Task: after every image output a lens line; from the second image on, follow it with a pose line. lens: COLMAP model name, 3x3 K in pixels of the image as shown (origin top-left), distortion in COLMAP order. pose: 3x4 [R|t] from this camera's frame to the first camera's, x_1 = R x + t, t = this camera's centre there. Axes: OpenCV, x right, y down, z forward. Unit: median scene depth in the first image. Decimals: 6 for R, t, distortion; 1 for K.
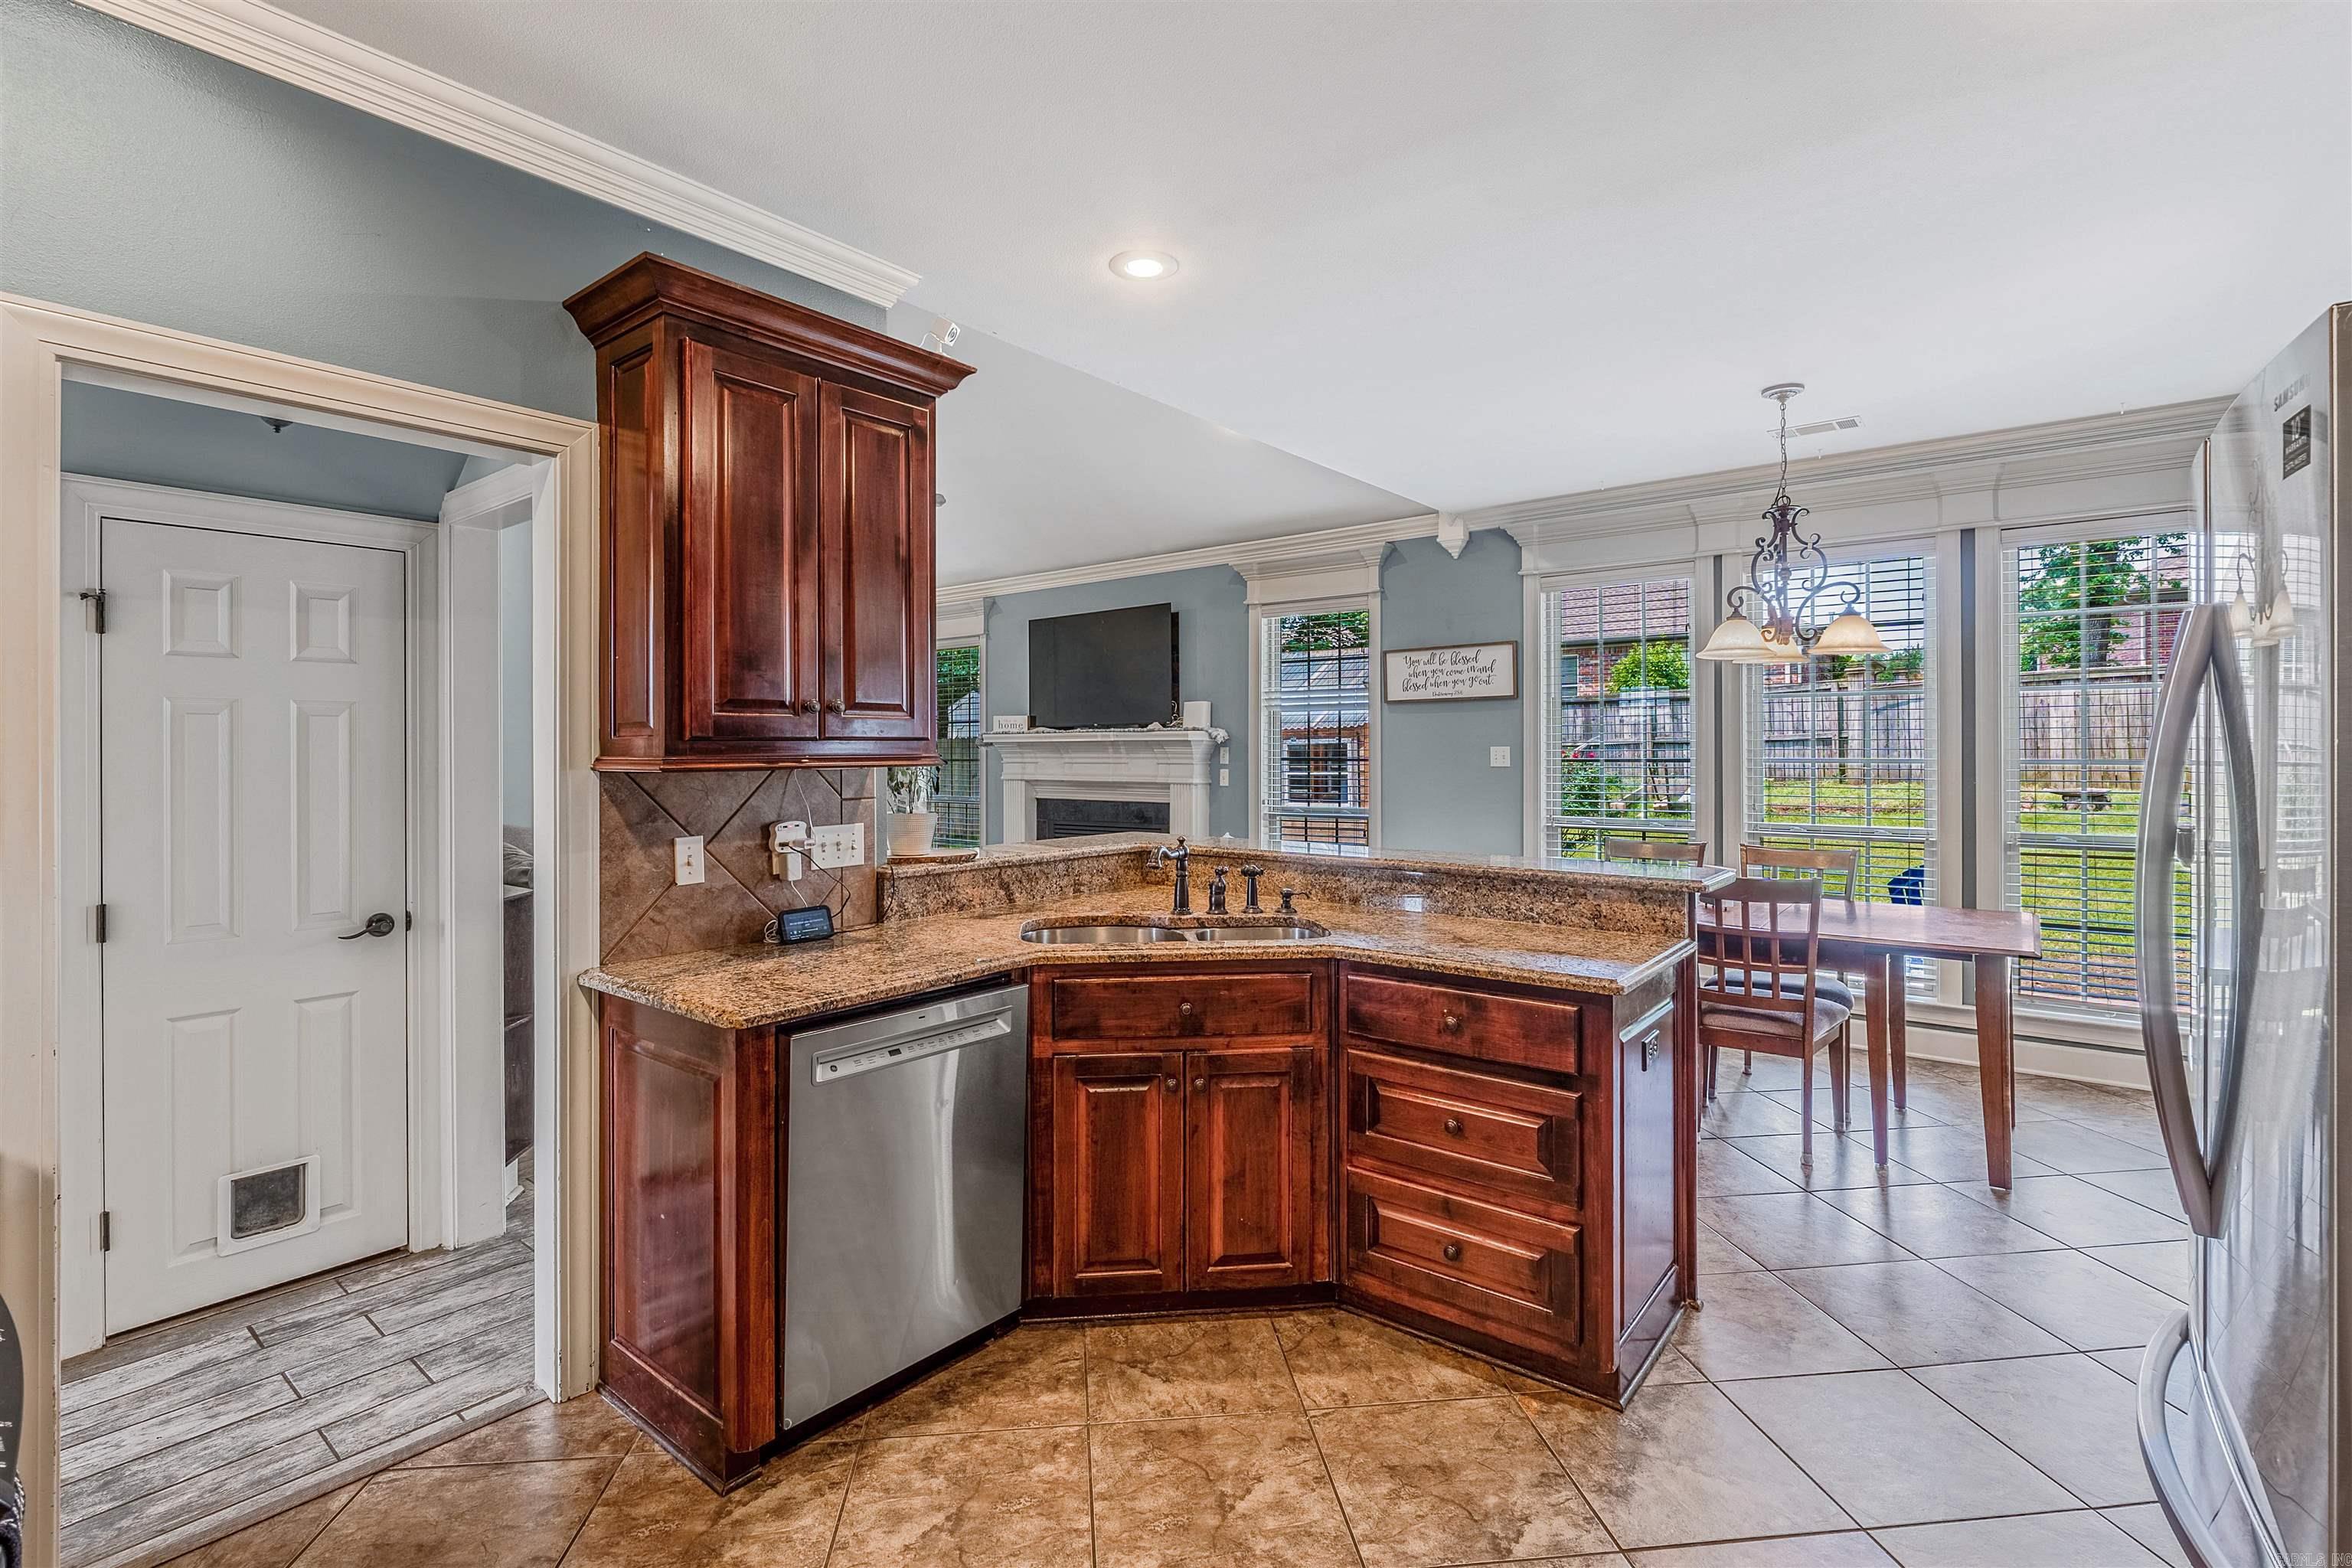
lens RADIAL K [[1062.9, 0, 1188.8], [0, 1062.9, 747.0], [0, 0, 1]] dist [-0.009919, 0.001116]
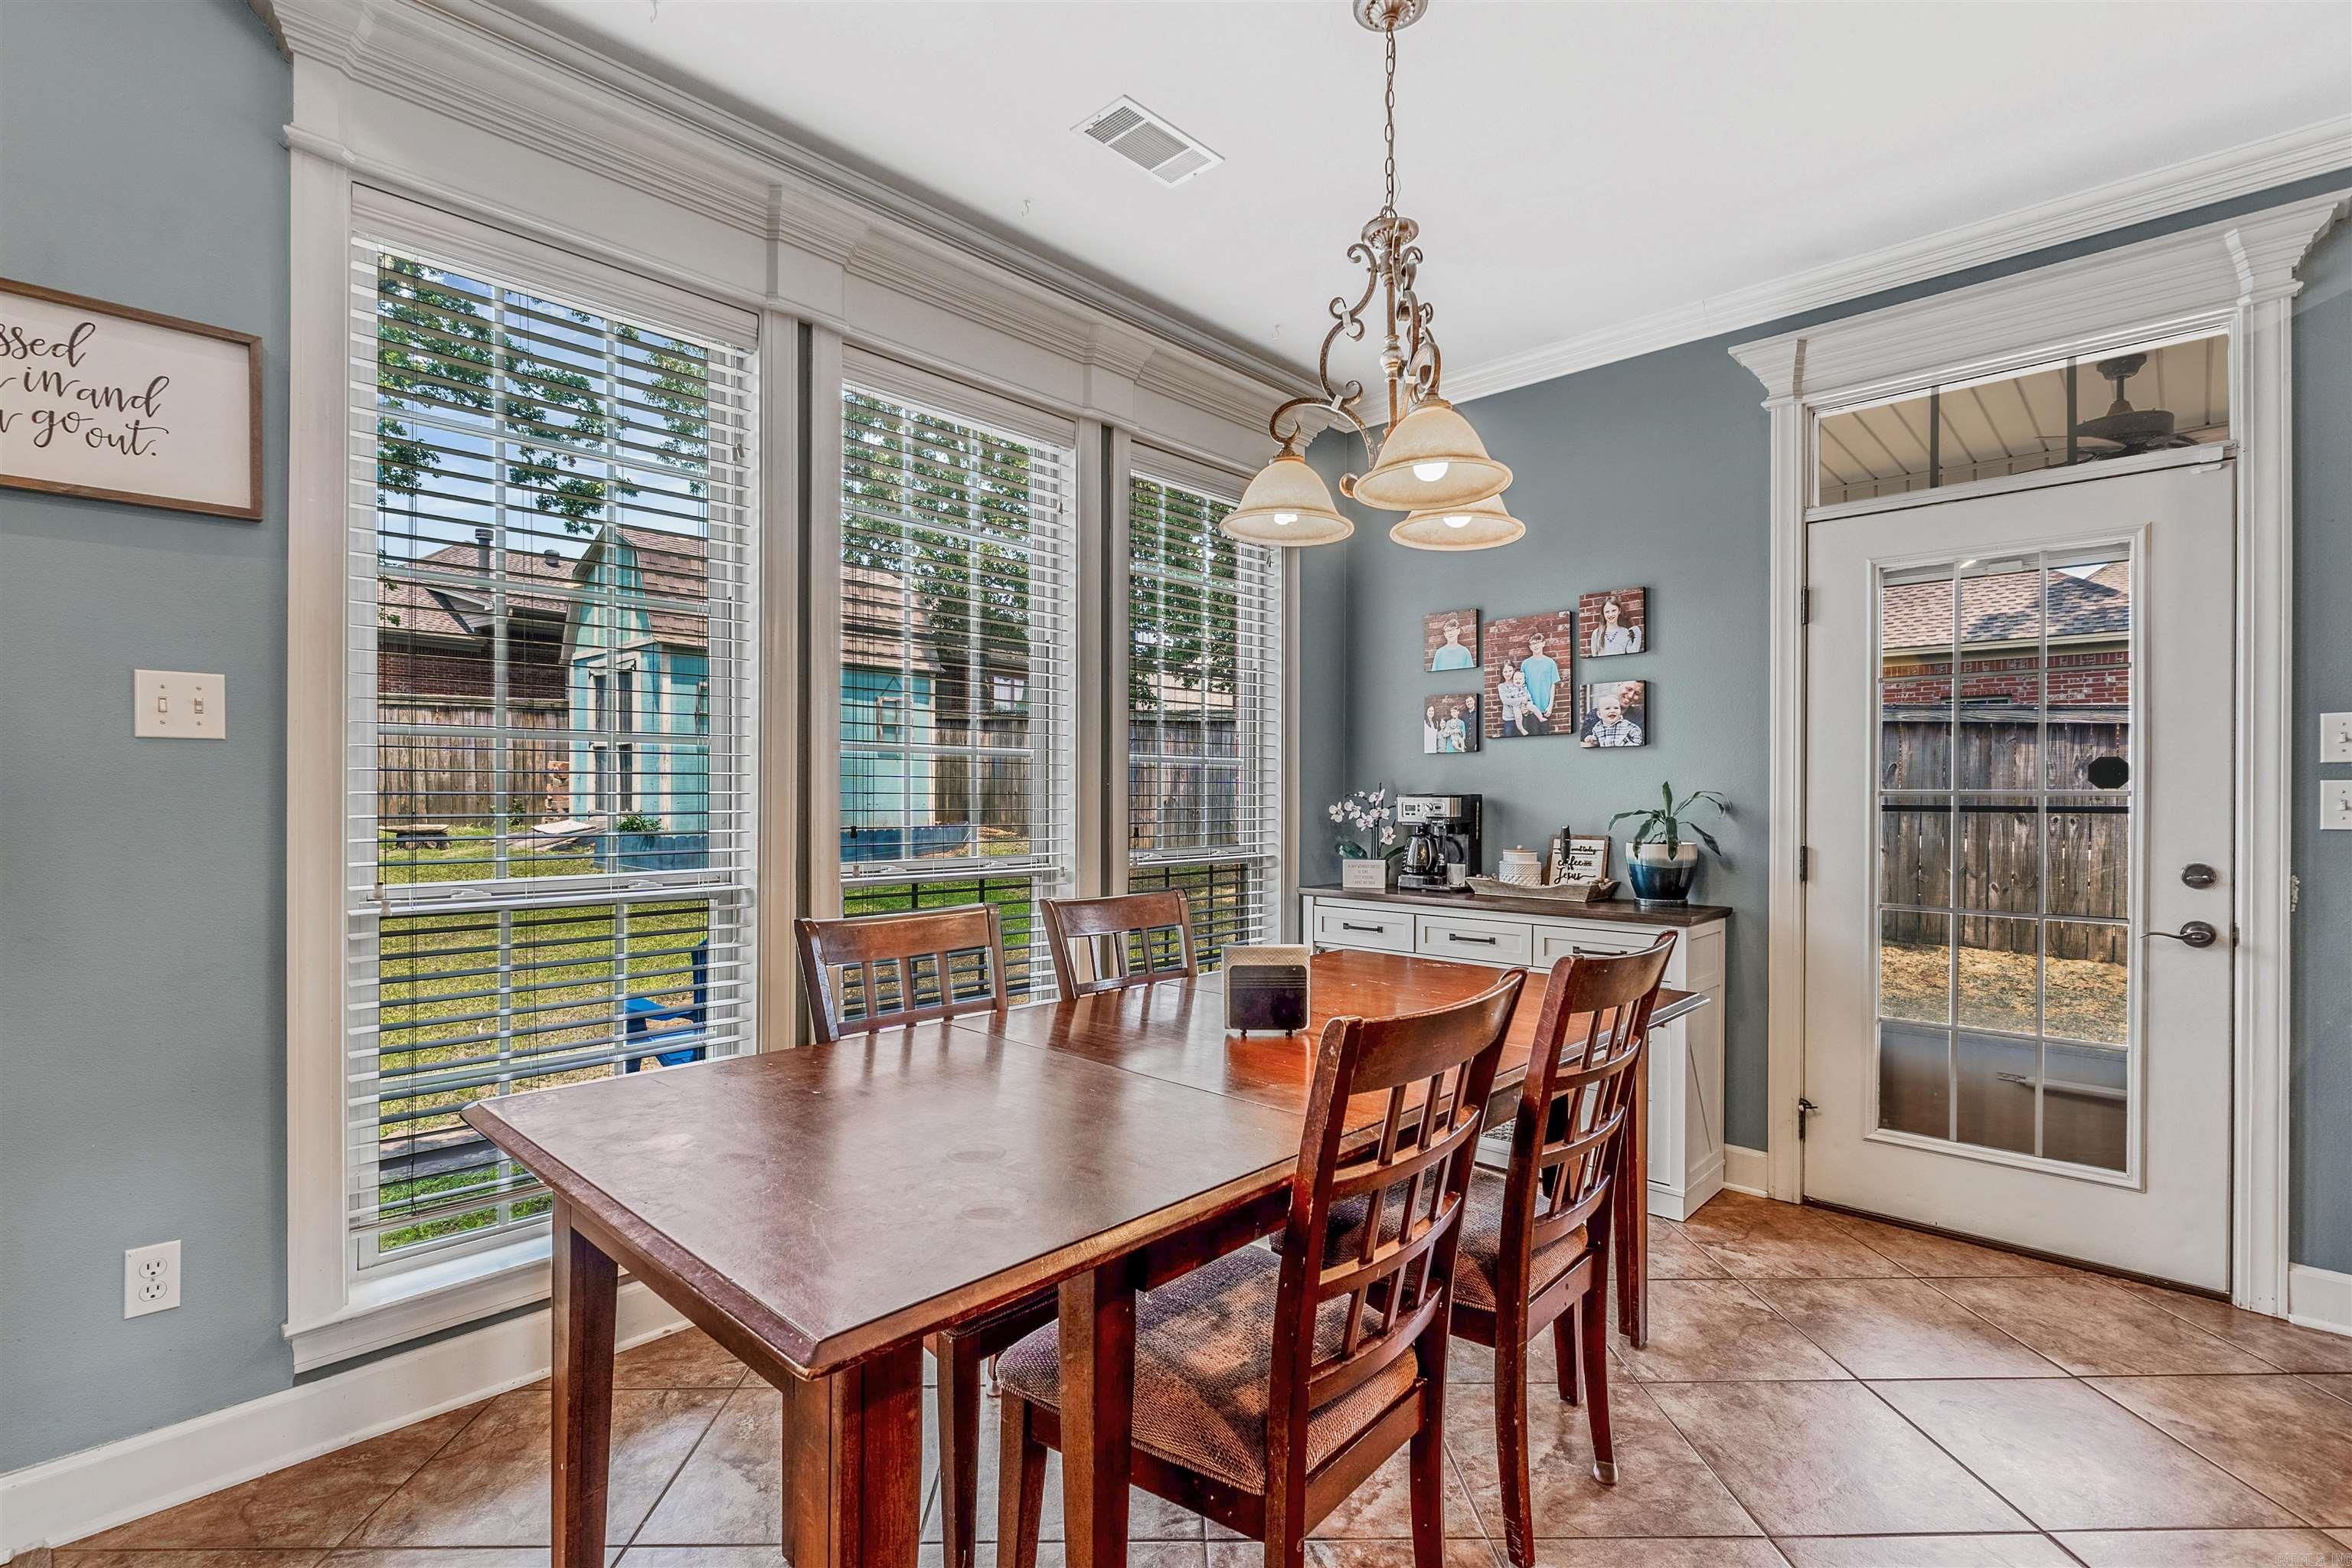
lens RADIAL K [[1062.9, 0, 1161.4], [0, 1062.9, 795.3], [0, 0, 1]] dist [-0.009919, 0.001116]
pose [[0.107830, 0.003133, 0.994164, 0.052616], [-0.005318, 0.999983, -0.002575, 0.071992], [-0.994155, -0.005010, 0.107845, 1.445645]]
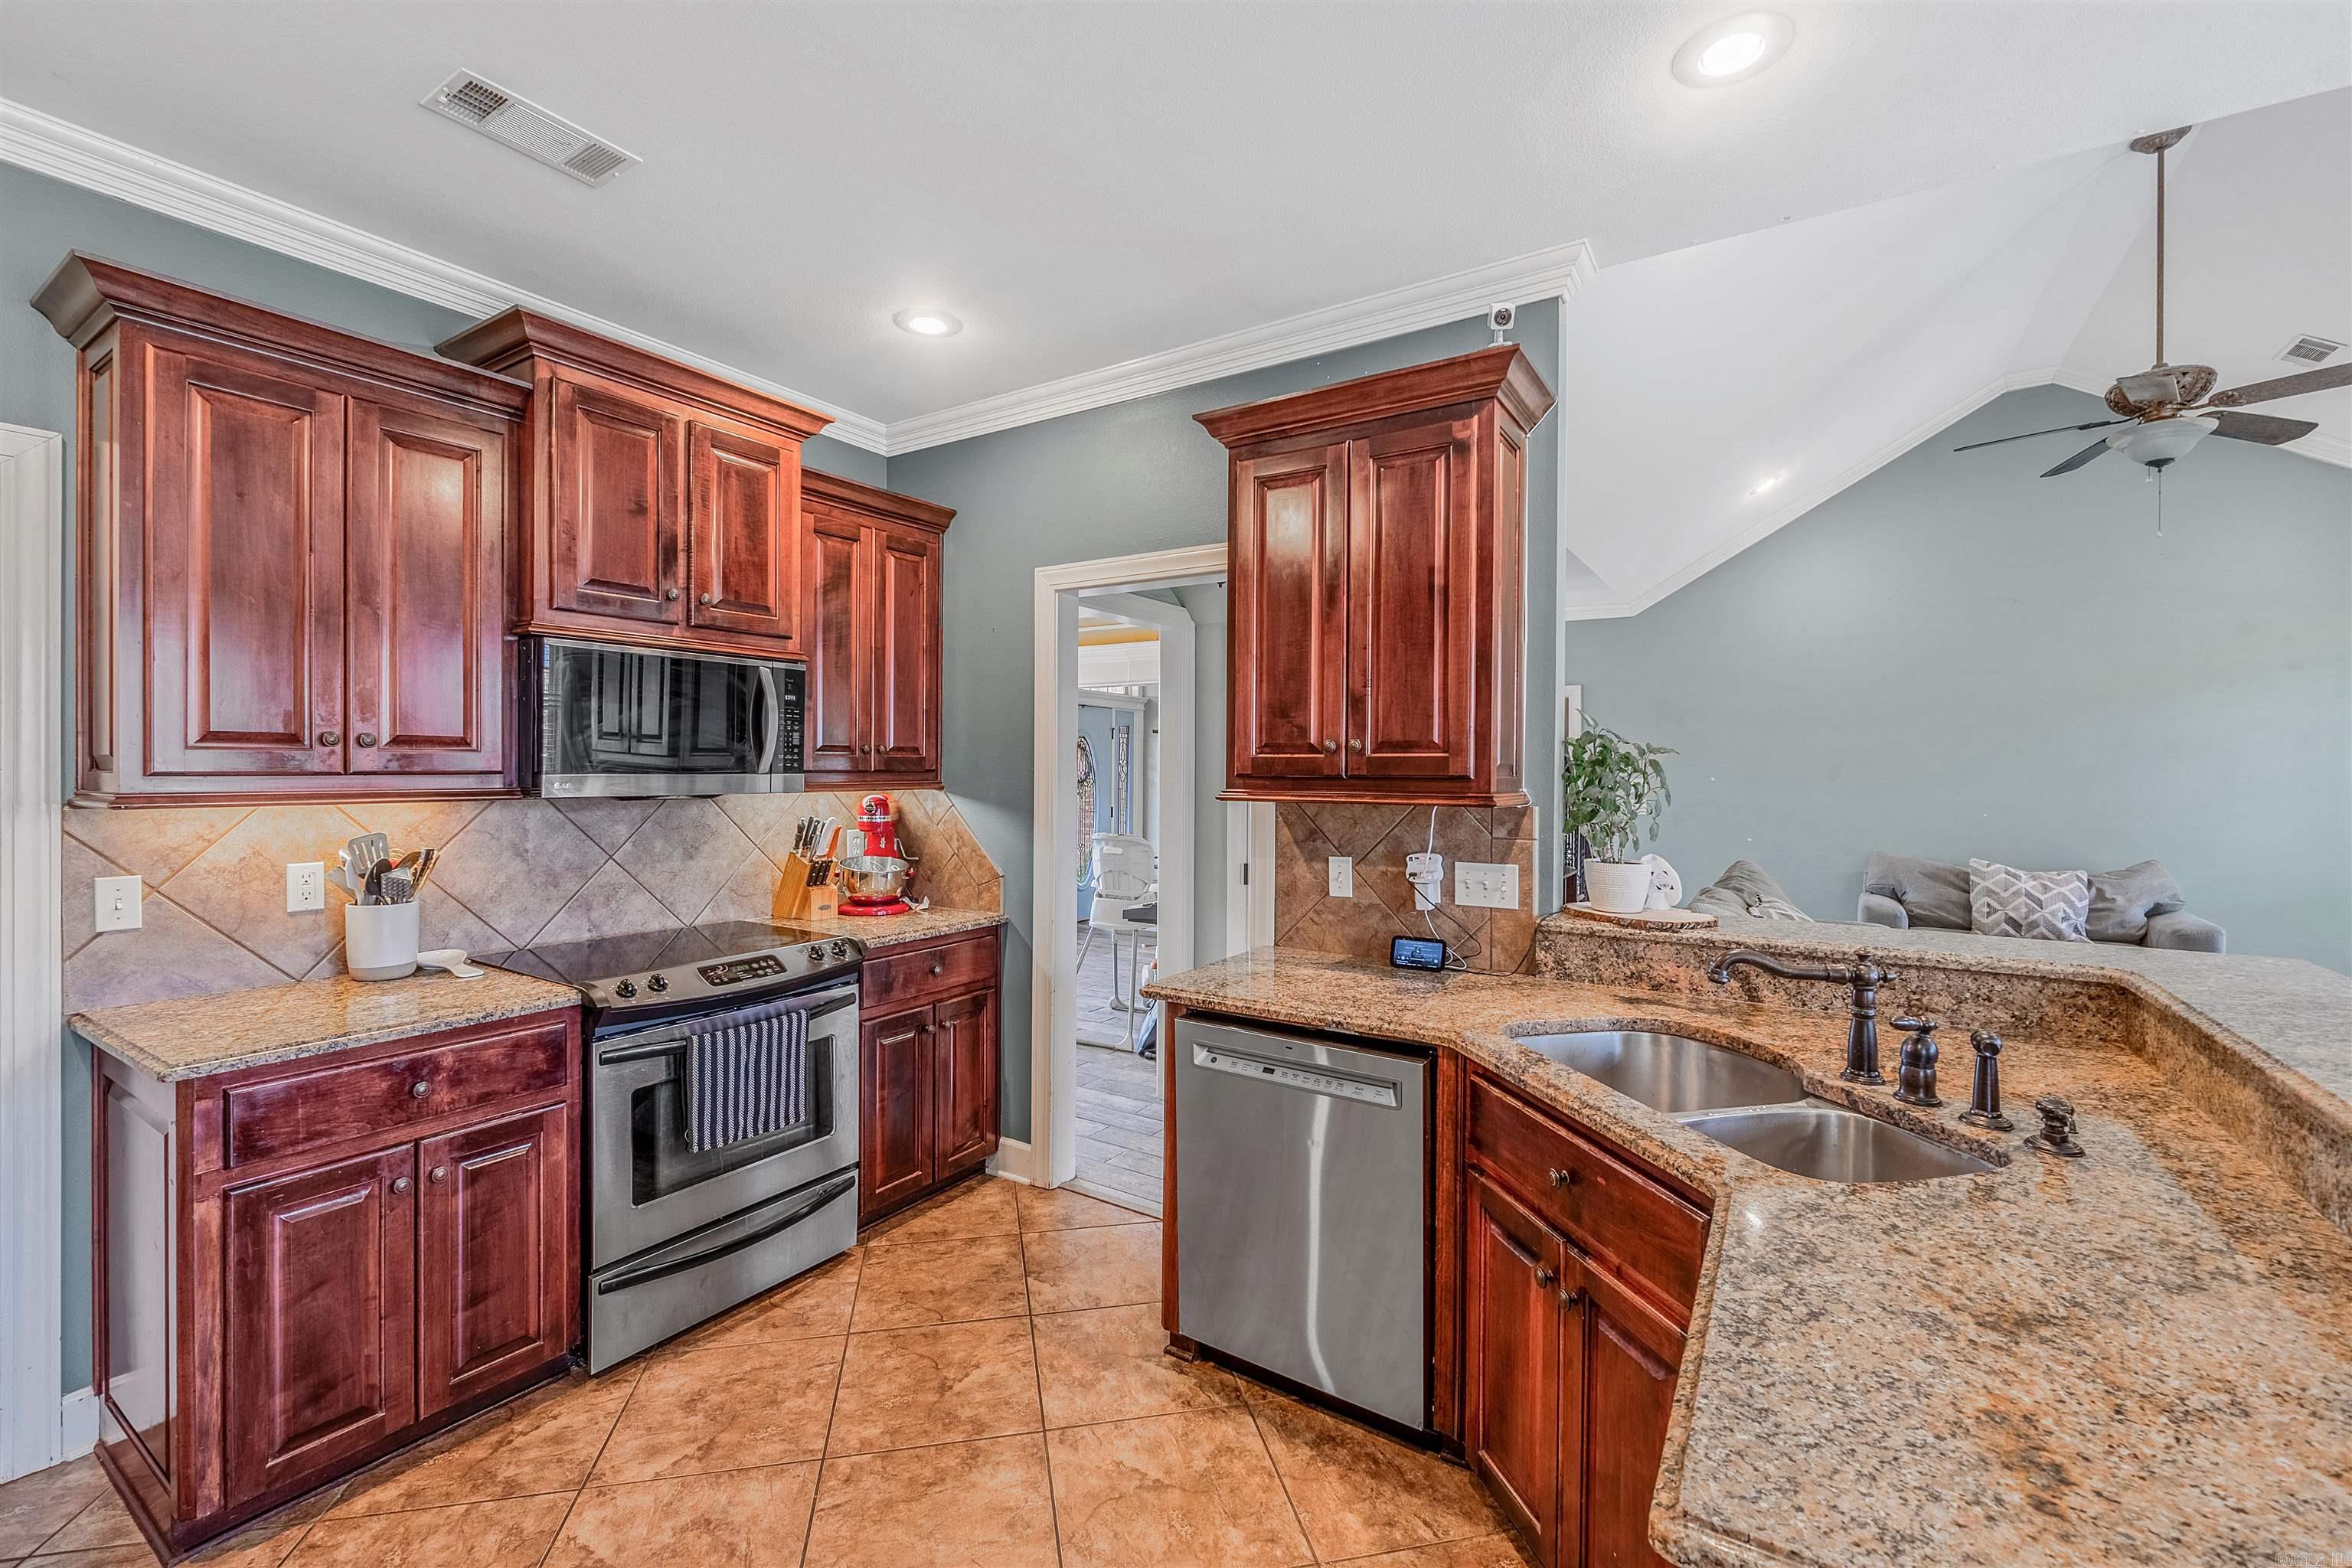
lens RADIAL K [[994.3, 0, 1157.4], [0, 994.3, 769.6], [0, 0, 1]] dist [-0.009227, 0.000613]
pose [[0.077912, 0.004682, -0.996949, 0.534031], [-0.003939, 0.999983, 0.004389, -0.015024], [0.996952, 0.003585, 0.077929, 0.605211]]
